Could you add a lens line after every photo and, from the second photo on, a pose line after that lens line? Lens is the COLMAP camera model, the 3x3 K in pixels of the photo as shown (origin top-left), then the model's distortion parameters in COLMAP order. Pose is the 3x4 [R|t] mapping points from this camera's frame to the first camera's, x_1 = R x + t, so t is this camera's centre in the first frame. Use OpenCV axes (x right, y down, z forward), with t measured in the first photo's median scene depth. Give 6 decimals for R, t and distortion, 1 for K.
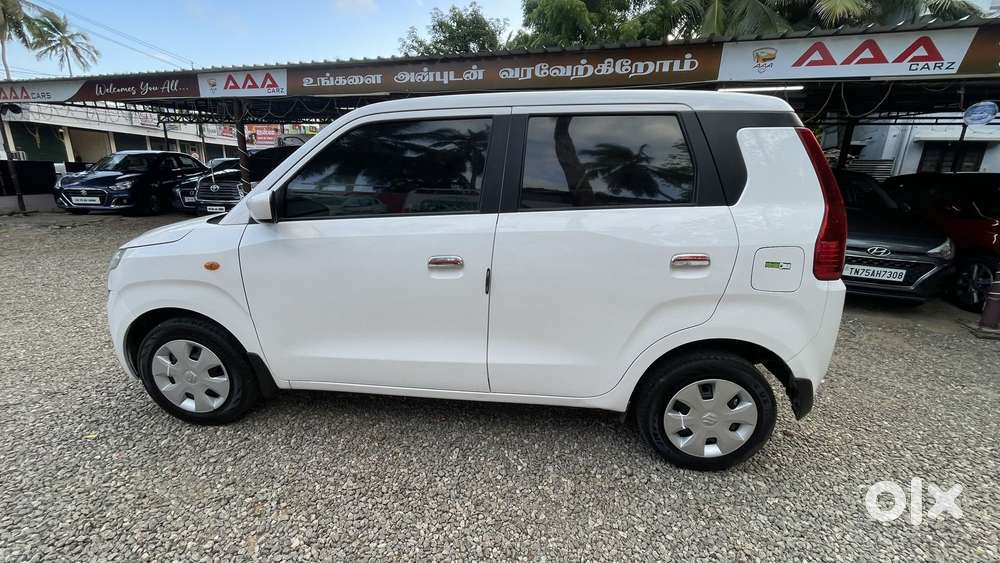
lens RADIAL K [[406.2, 0, 500.8], [0, 406.2, 285.6], [0, 0, 1]] dist [-0.001763, 0.000006]
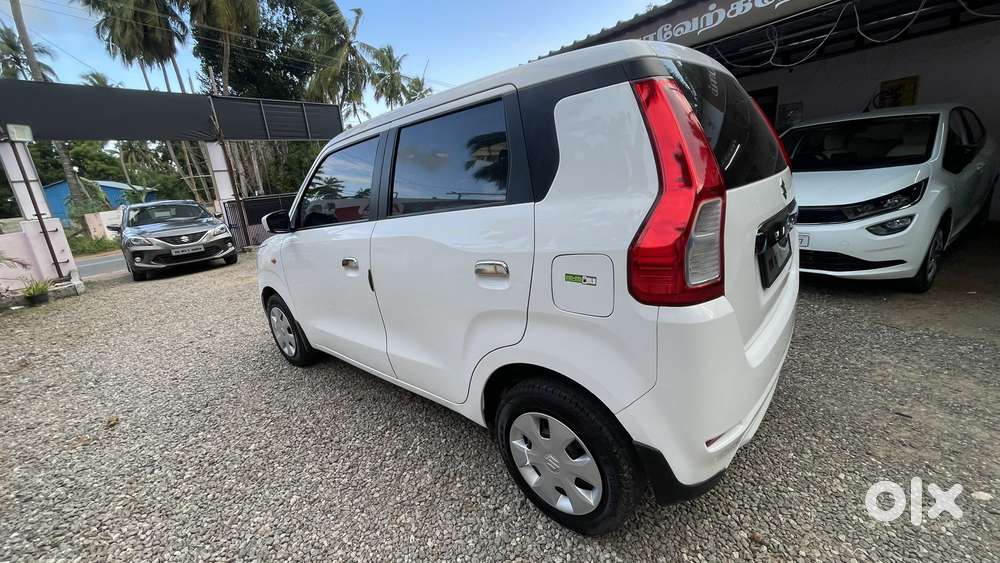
lens RADIAL K [[406.2, 0, 500.8], [0, 406.2, 285.6], [0, 0, 1]] dist [-0.001763, 0.000006]
pose [[0.796788, 0.059394, -0.601333, 0.879293], [-0.045453, 0.998229, 0.038368, -0.052305], [0.602548, -0.003239, 0.798076, 0.278700]]
